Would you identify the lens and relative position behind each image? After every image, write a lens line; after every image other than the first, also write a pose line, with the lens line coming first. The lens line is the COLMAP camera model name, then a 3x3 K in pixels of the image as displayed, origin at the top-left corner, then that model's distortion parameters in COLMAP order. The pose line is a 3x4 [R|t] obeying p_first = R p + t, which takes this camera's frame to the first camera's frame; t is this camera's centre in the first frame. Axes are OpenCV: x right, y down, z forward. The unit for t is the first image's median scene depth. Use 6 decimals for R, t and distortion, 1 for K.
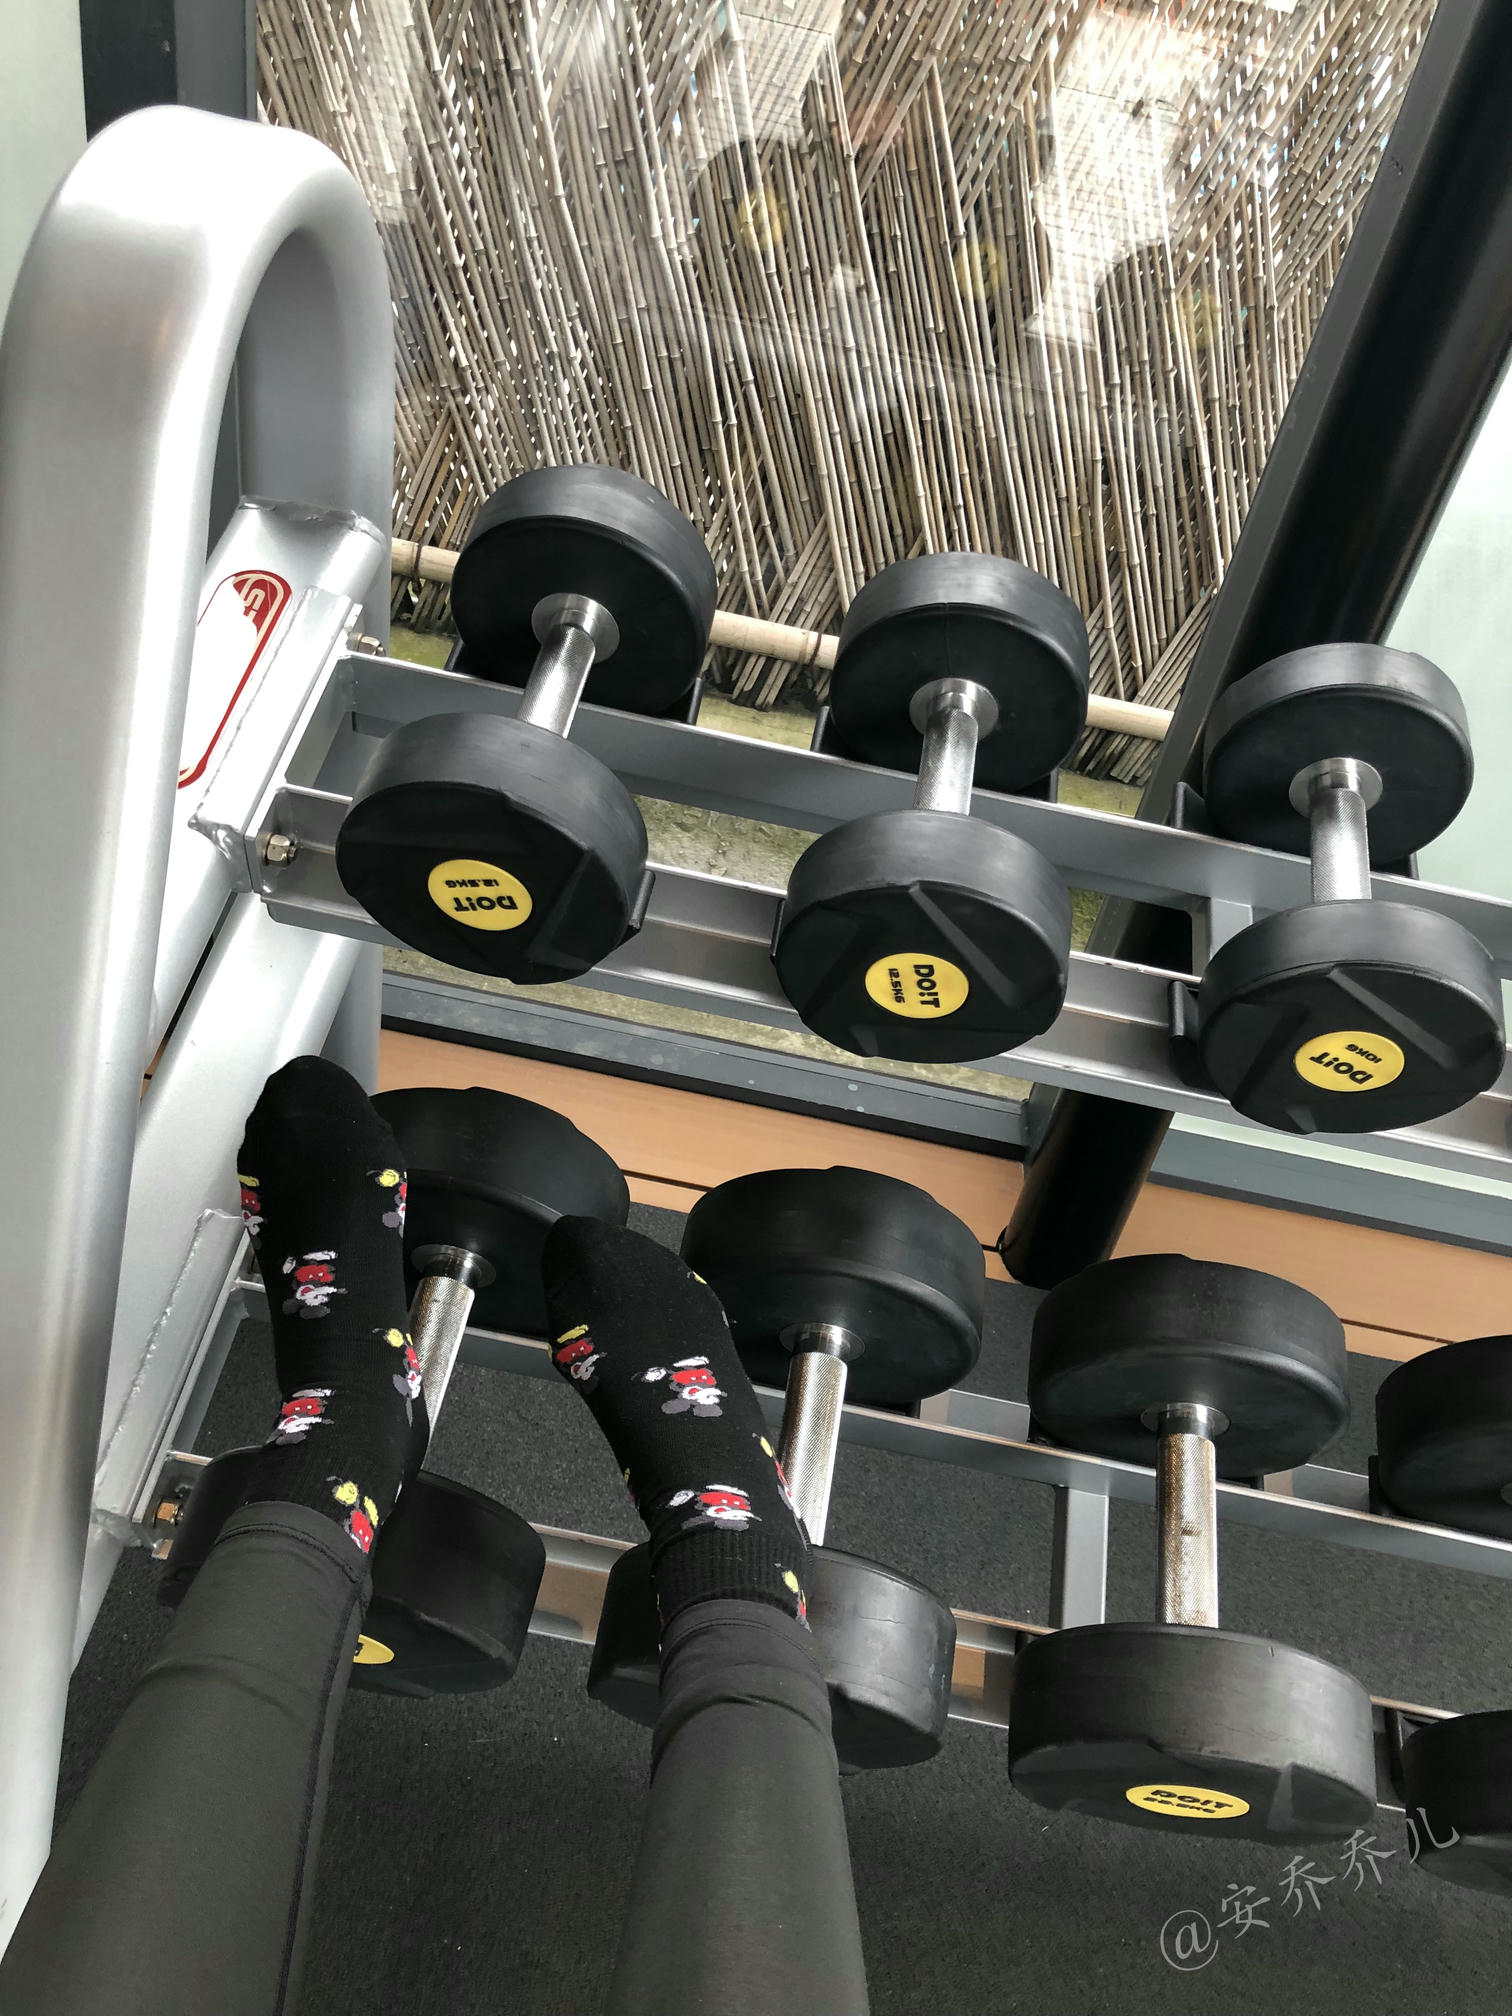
lens RADIAL K [[1651.5, 0, 781.1], [0, 1651.5, 999.1], [0, 0, 1]] dist [0.023412, -0.020337]
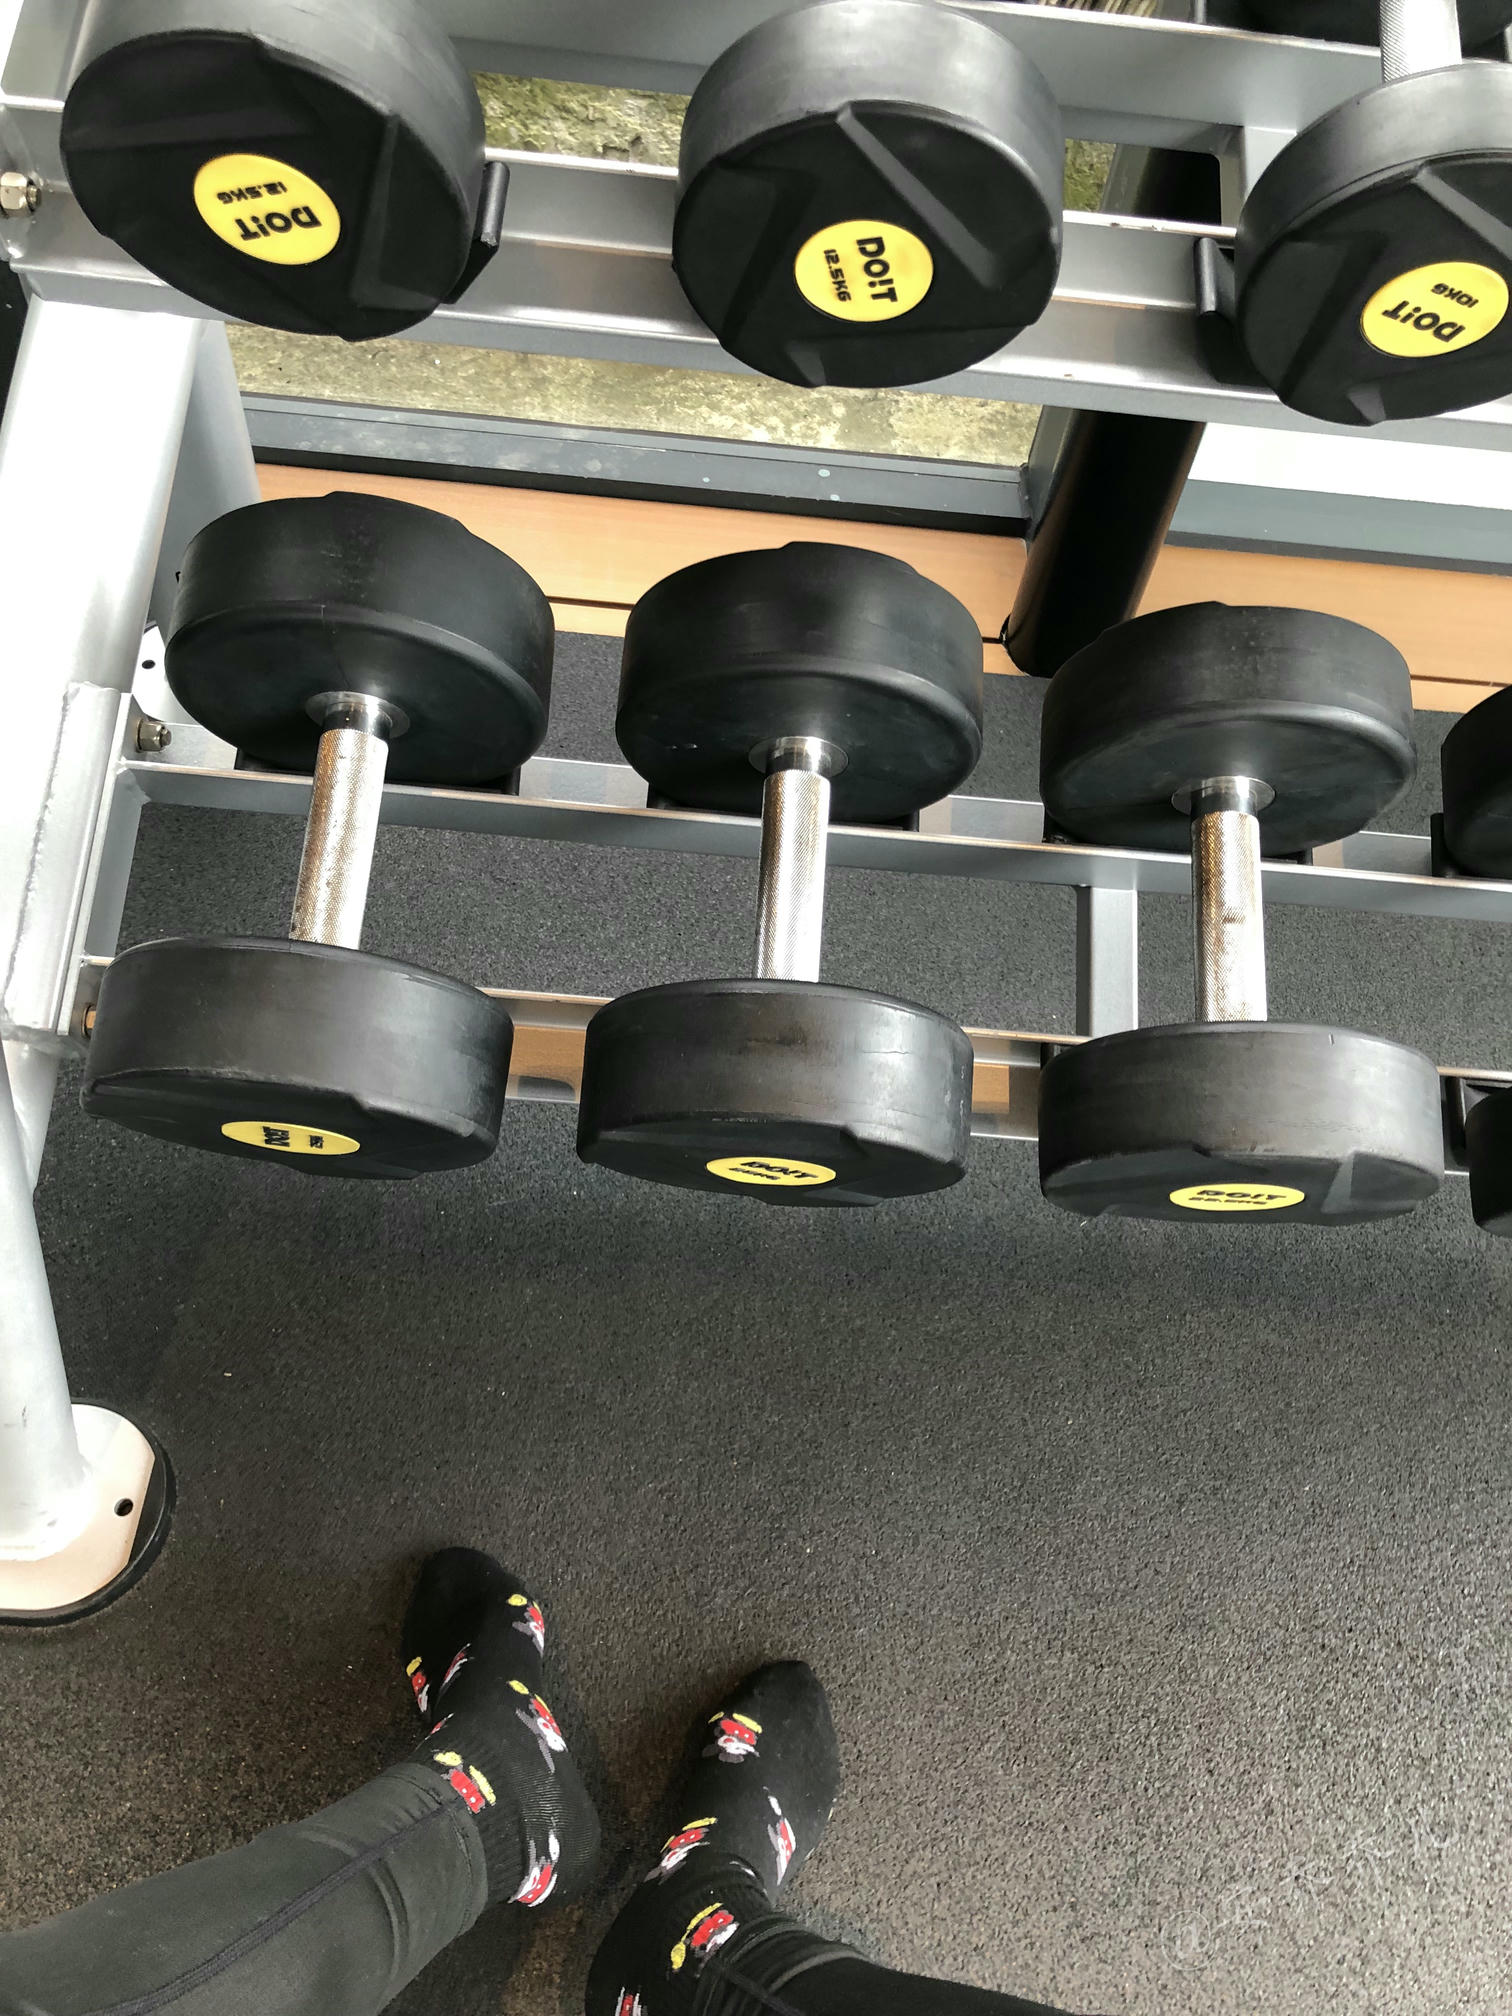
lens RADIAL K [[1651.5, 0, 760.9], [0, 1651.5, 1005.4], [0, 0, 1]] dist [0.023412, -0.020337]
pose [[0.993606, -0.106433, -0.037679, 0.023736], [0.112905, 0.937255, 0.329856, 0.042150], [0.000208, -0.332001, 0.943279, 0.141917]]
